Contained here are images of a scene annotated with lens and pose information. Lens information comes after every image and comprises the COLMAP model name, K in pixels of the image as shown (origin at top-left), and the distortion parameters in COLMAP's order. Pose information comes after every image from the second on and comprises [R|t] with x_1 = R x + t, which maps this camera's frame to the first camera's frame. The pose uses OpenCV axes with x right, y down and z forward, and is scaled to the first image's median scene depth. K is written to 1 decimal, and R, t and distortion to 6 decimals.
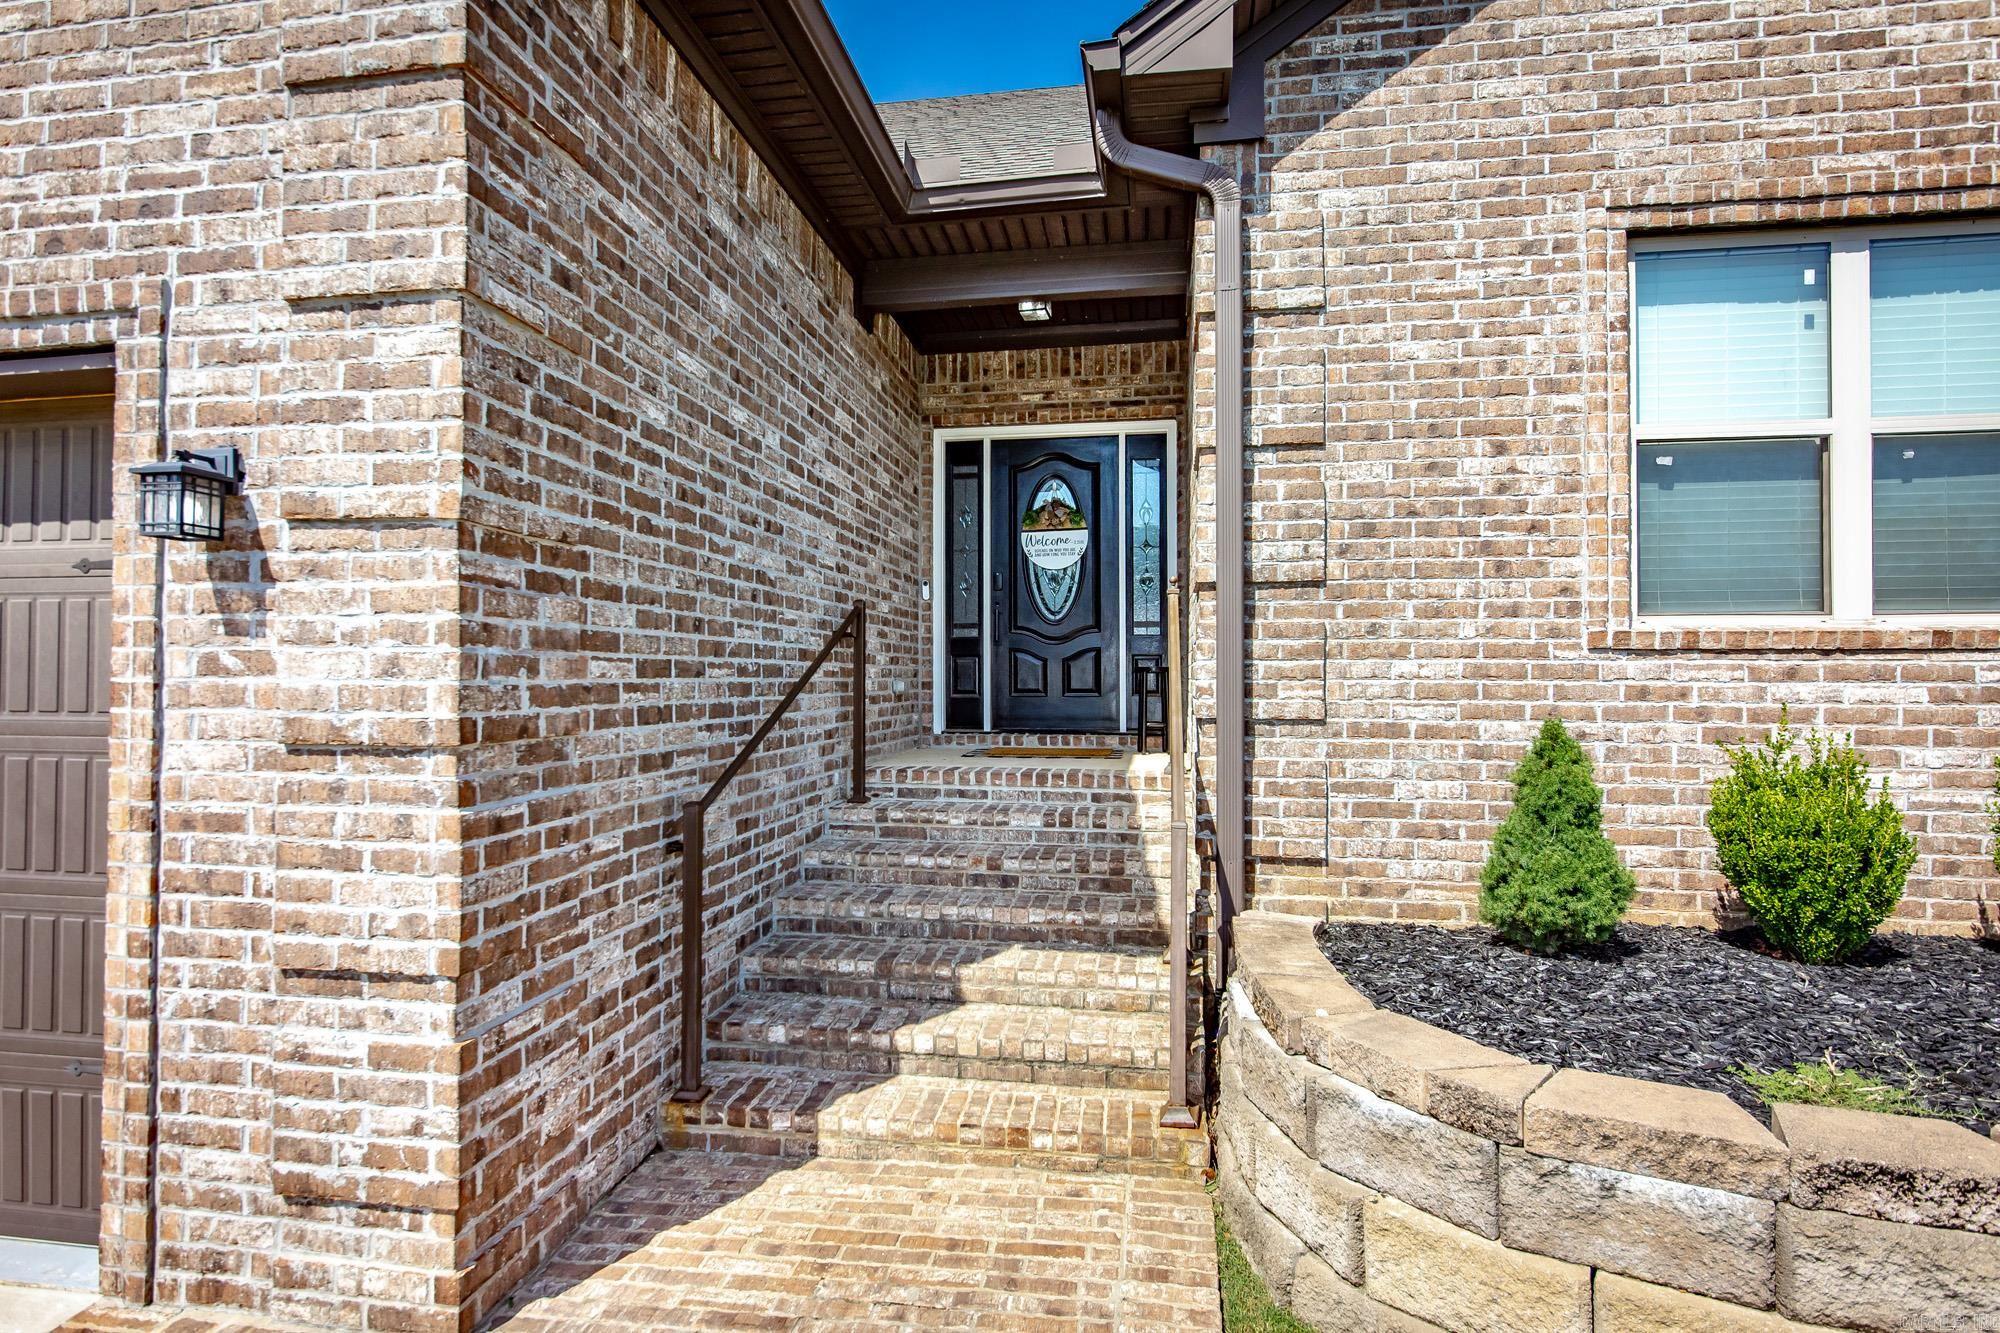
lens RADIAL K [[1035.0, 0, 999.6], [0, 1035.0, 668.9], [0, 0, 1]] dist [-0.002580, 0.000210]
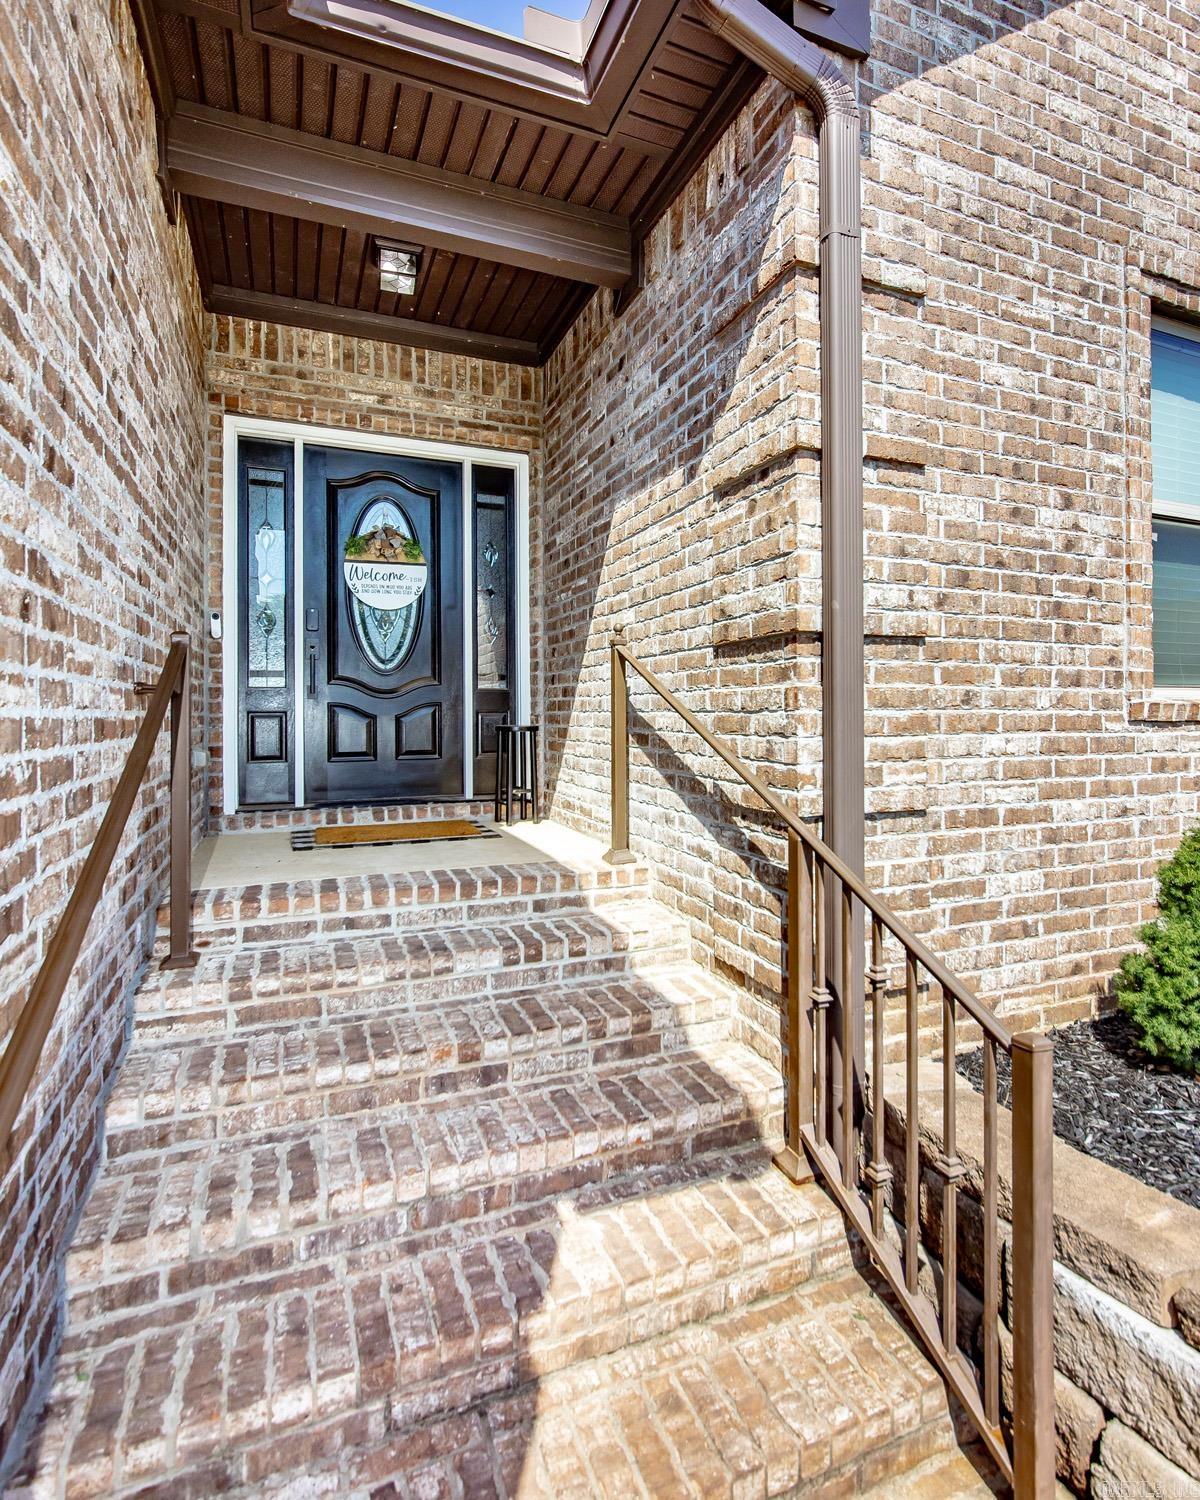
lens RADIAL K [[772.5, 0, 623.1], [0, 772.5, 707.8], [0, 0, 1]] dist [-0.000223, -0.000517]
pose [[0.842831, 0.000260, 0.538178, -0.200204], [-0.002397, 0.999992, 0.003271, -0.030164], [-0.538172, -0.004047, 0.842825, 0.594095]]
